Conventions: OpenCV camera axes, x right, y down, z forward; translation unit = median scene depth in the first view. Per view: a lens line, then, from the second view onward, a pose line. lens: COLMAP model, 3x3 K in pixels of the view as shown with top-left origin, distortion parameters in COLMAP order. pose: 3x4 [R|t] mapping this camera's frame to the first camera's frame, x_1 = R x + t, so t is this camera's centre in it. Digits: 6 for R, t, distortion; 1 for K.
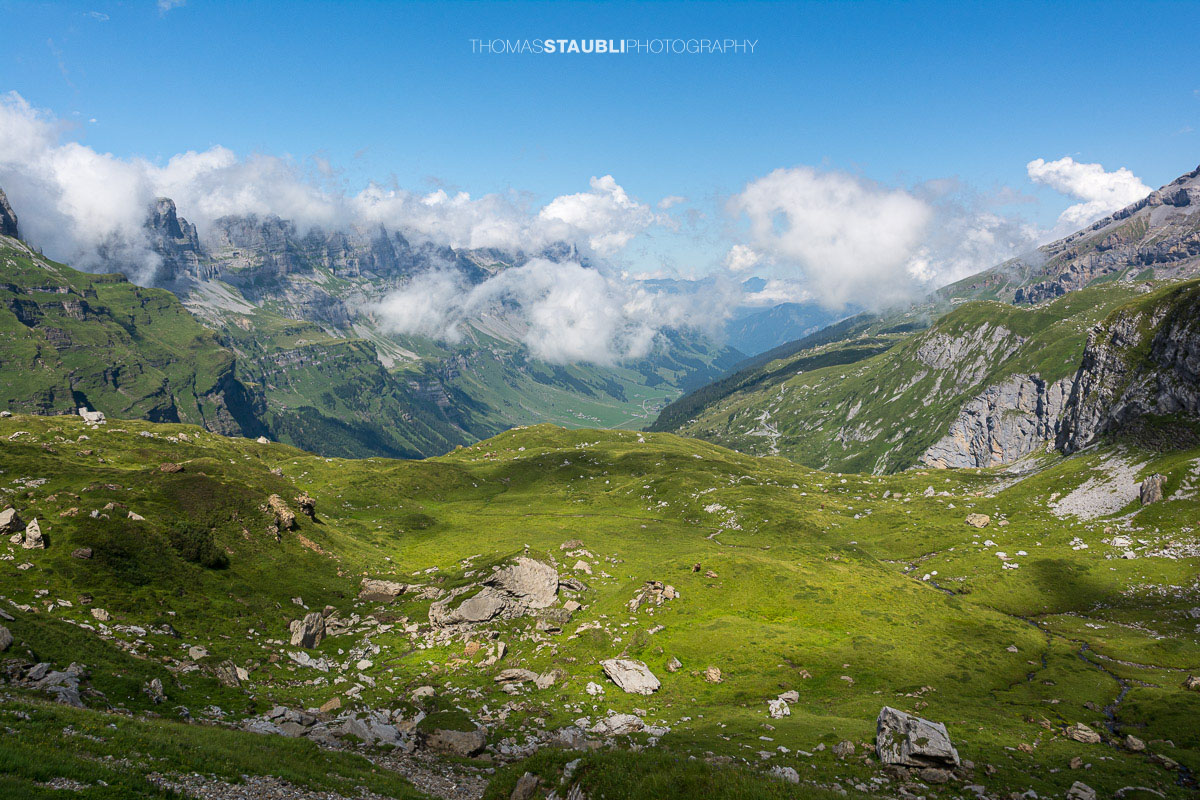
lens RADIAL K [[989.8, 0, 600.0], [0, 989.8, 400.0], [0, 0, 1]] dist [0.006727, 0.006981]
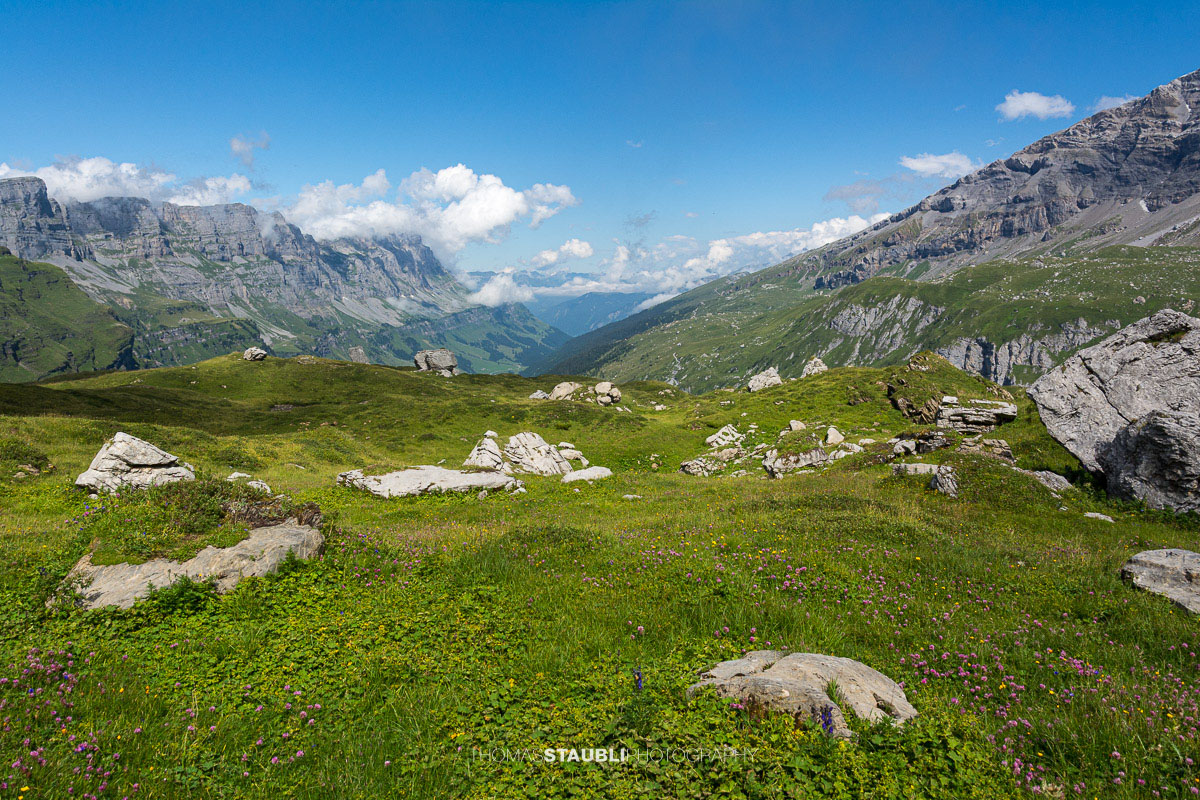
lens RADIAL K [[819.2, 0, 600.0], [0, 819.2, 400.0], [0, 0, 1]] dist [-0.003745, 0.001956]
pose [[0.978422, -0.019385, 0.205707, -0.058746], [0.012785, 0.999361, 0.033365, 0.002672], [-0.206223, -0.030015, 0.978045, 0.069057]]
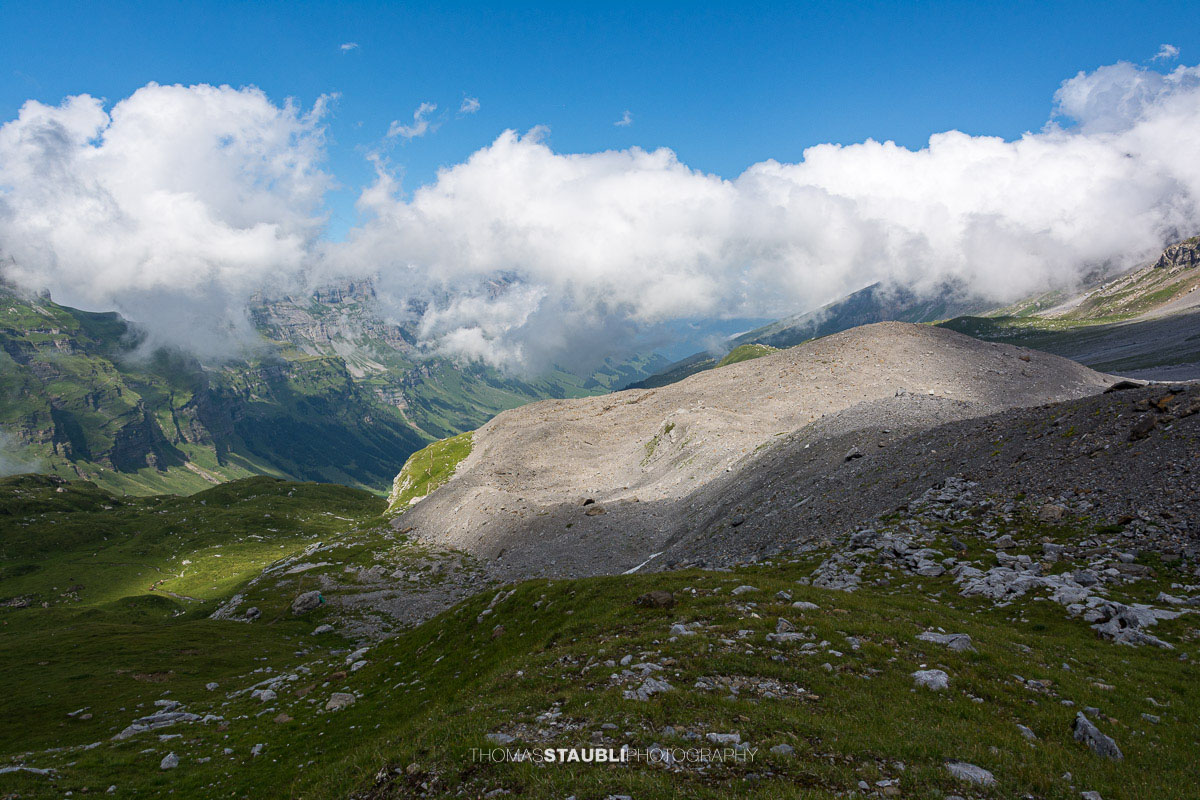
lens RADIAL K [[819.2, 0, 600.0], [0, 819.2, 400.0], [0, 0, 1]] dist [-0.003745, 0.001956]
pose [[0.999357, -0.002053, 0.035795, 0.067902], [0.001797, 0.999972, 0.007202, -0.016345], [-0.035808, -0.007133, 0.999333, -0.042515]]
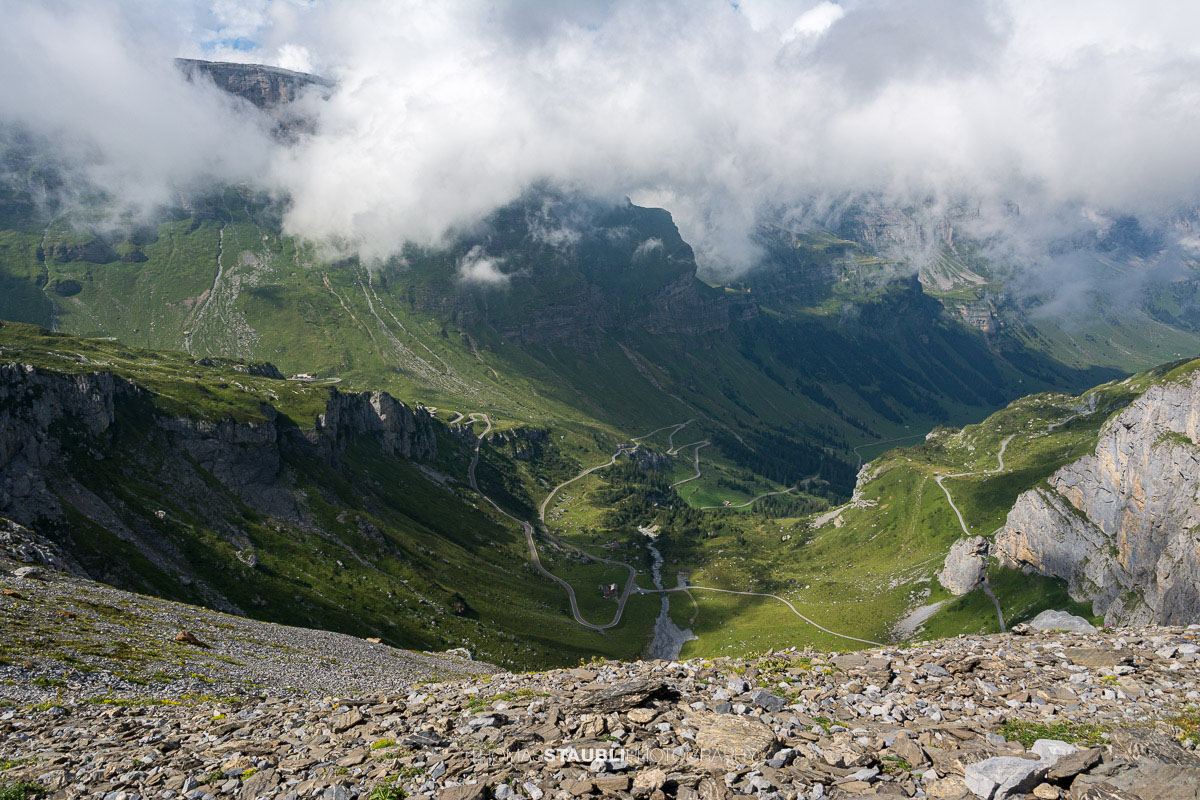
lens RADIAL K [[819.2, 0, 600.0], [0, 819.2, 400.0], [0, 0, 1]] dist [-0.003745, 0.001956]
pose [[0.717529, 0.170396, -0.675365, 0.178869], [-0.093807, 0.984422, 0.148709, -0.017282], [0.690183, -0.043349, 0.722335, 0.158706]]
